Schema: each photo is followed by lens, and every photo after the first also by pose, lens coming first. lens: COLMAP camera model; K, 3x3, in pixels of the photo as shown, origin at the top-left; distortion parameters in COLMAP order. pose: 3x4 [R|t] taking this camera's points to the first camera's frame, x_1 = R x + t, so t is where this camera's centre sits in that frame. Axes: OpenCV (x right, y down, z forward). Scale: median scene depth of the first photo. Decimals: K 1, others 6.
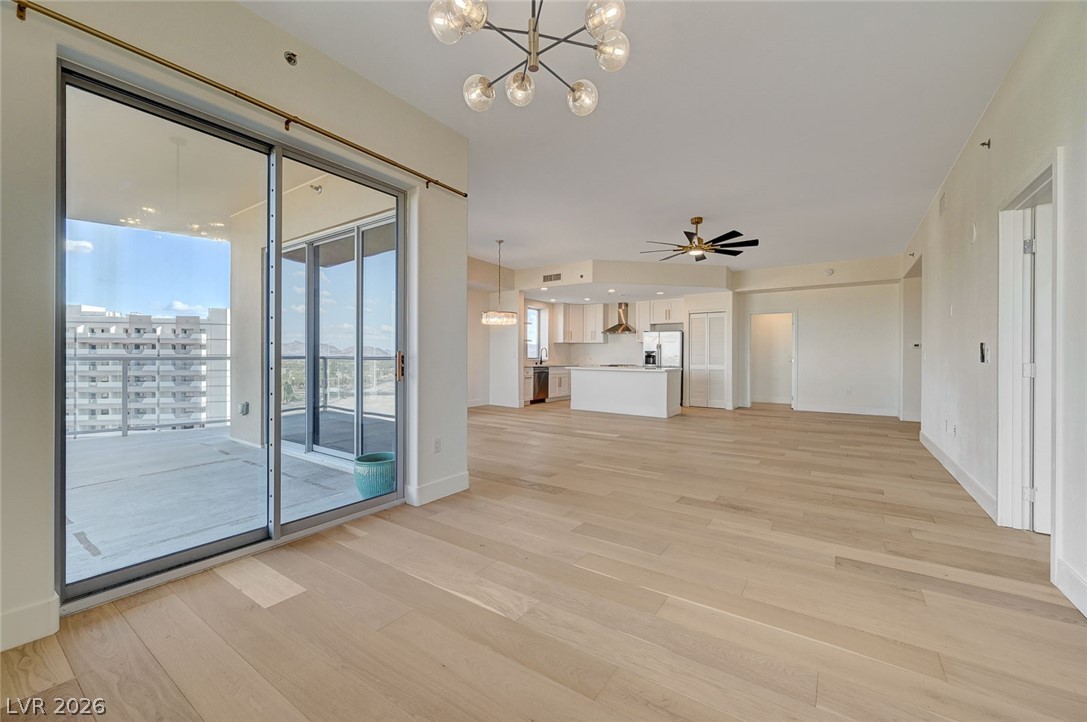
lens RADIAL K [[428.8, 0, 537.4], [0, 428.8, 359.3], [0, 0, 1]] dist [0.001764, -0.000489]
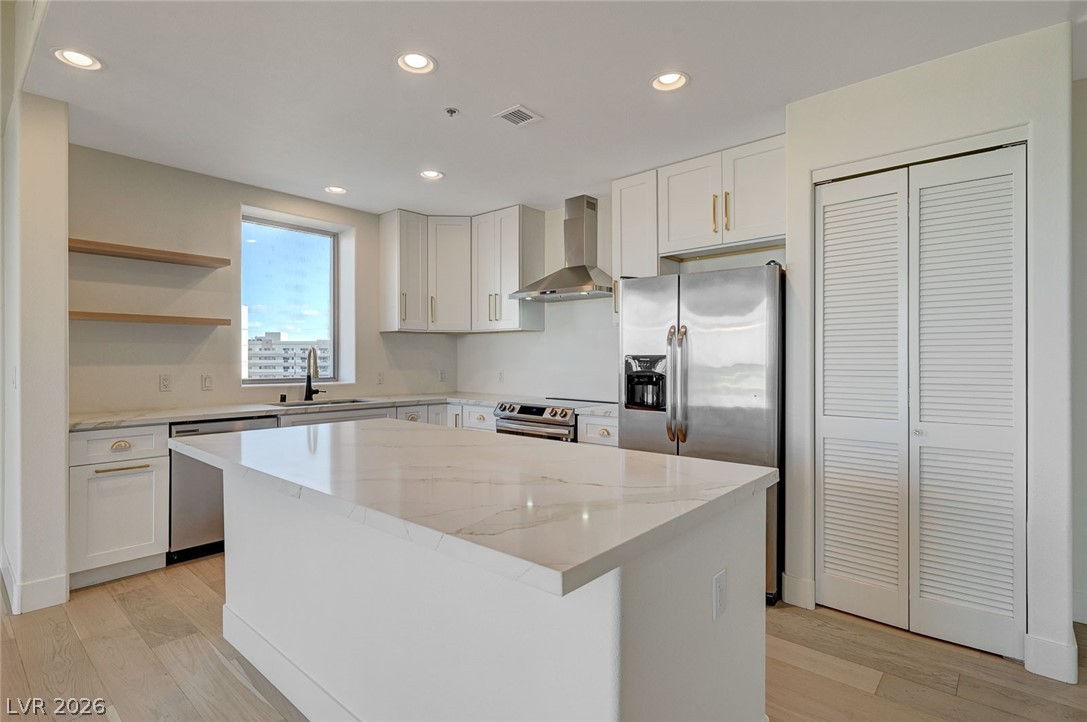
lens RADIAL K [[532.3, 0, 537.5], [0, 532.3, 359.8], [0, 0, 1]] dist [-0.003535, -0.000082]
pose [[0.992081, -0.008389, -0.125318, 0.226115], [0.007858, 0.999958, -0.004730, -0.014977], [0.125353, 0.003708, 0.992105, 0.650745]]
